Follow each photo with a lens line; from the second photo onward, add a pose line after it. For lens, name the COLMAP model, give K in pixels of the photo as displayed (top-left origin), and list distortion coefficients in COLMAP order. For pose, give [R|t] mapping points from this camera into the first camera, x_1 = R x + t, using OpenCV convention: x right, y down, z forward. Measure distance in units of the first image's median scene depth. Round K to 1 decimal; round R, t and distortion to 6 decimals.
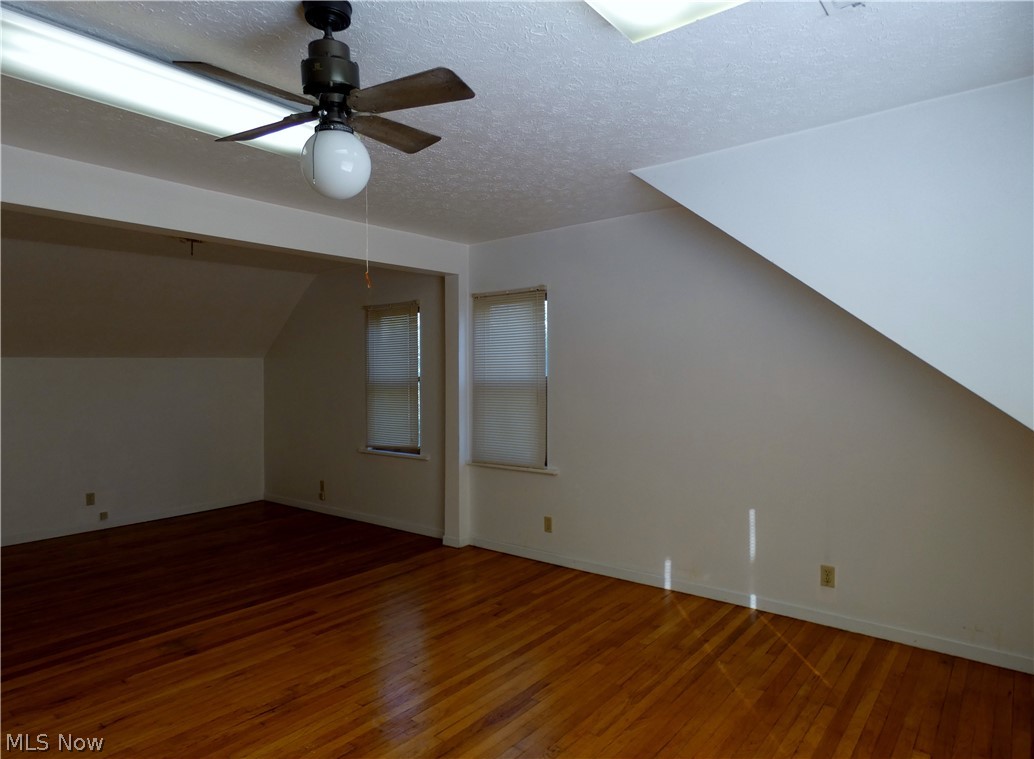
lens RADIAL K [[619.7, 0, 517.0], [0, 619.7, 379.5], [0, 0, 1]] dist [-0.067723, 0.000661]
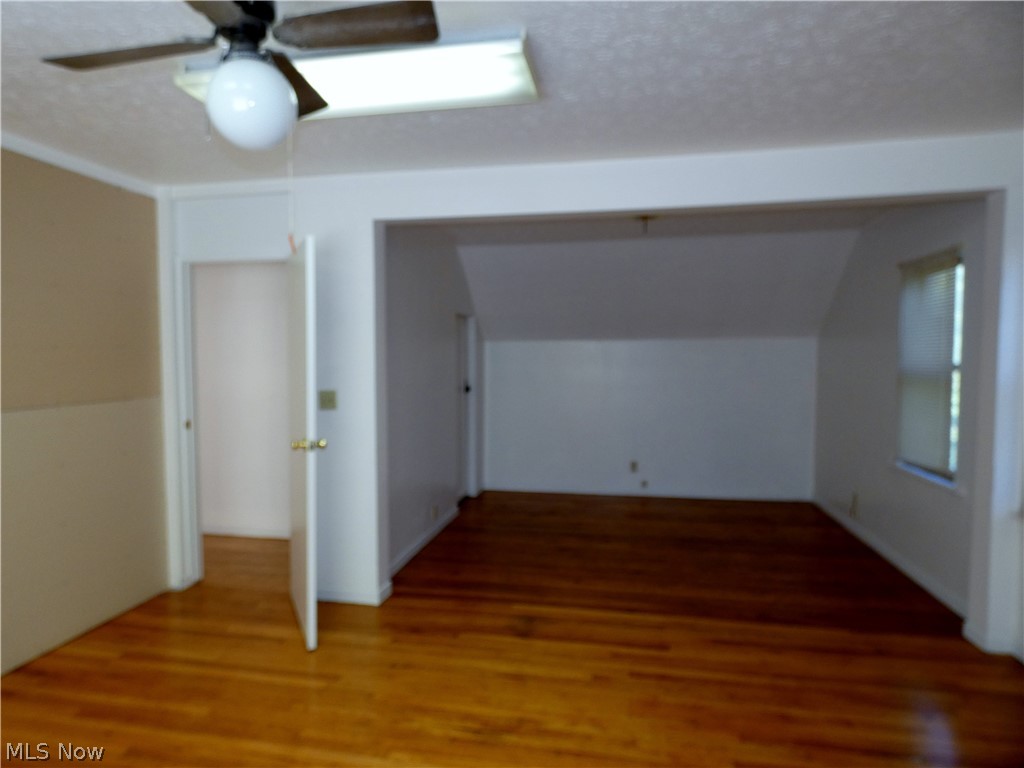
lens RADIAL K [[605.8, 0, 512.0], [0, 605.8, 384.0], [0, 0, 1]] dist [-0.001170, -0.000178]
pose [[0.461172, 0.053243, -0.885712, 0.270846], [-0.015435, 0.998528, 0.051988, -0.014279], [0.887177, -0.010305, 0.461315, 0.430037]]
